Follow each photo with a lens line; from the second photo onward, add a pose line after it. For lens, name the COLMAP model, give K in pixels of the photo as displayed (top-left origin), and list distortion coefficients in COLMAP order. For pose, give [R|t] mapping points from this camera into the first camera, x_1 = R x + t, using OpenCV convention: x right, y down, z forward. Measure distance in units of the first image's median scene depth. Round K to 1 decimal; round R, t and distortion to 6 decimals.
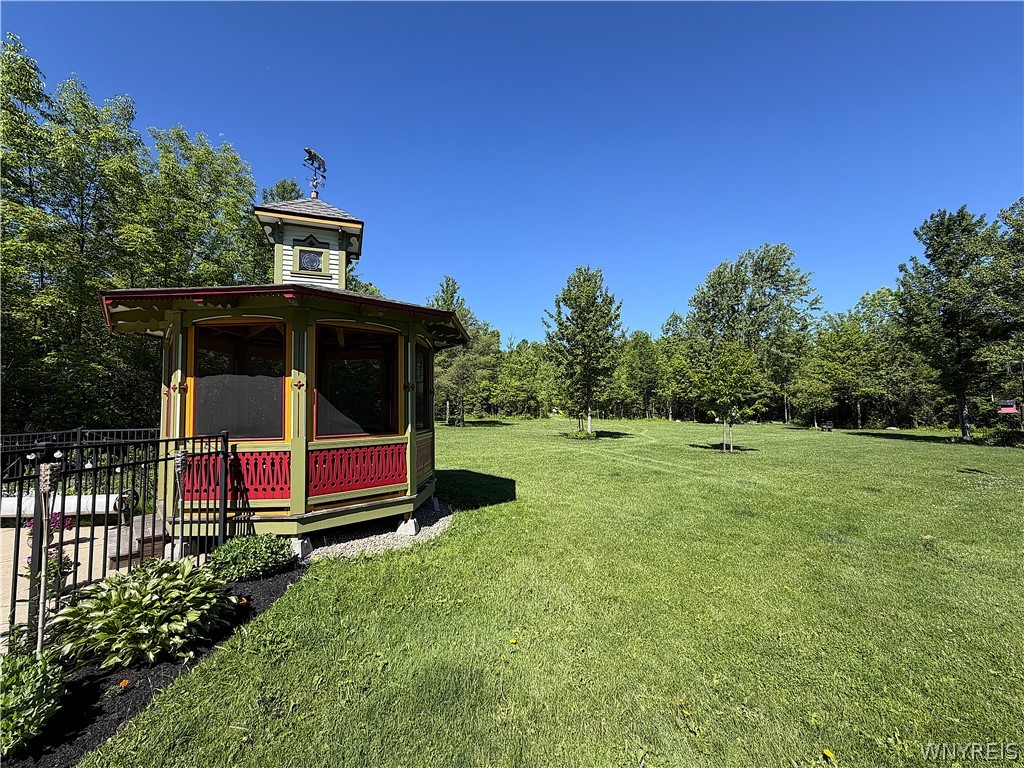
lens RADIAL K [[409.1, 0, 510.3], [0, 409.1, 382.5], [0, 0, 1]] dist [-0.002186, -0.000731]
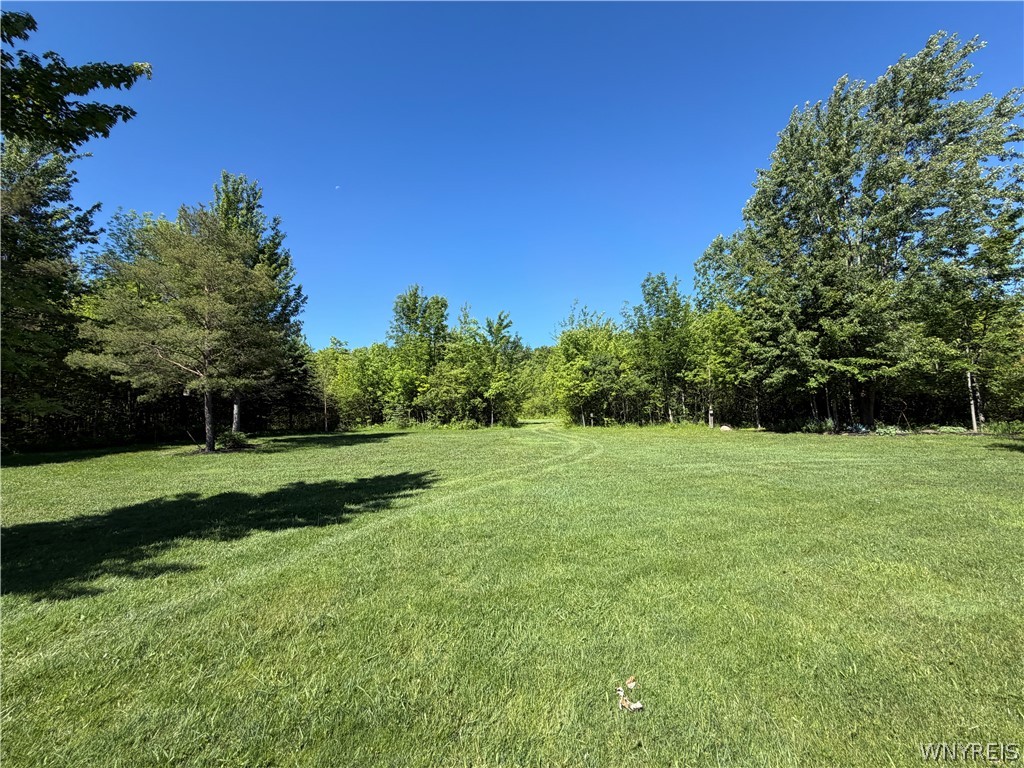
lens RADIAL K [[409.1, 0, 513.9], [0, 409.1, 385.2], [0, 0, 1]] dist [-0.002186, -0.000731]
pose [[0.984375, -0.036274, -0.172305, 0.219978], [0.035547, 0.999341, -0.007303, 0.031256], [0.172457, 0.001064, 0.985017, 0.403318]]
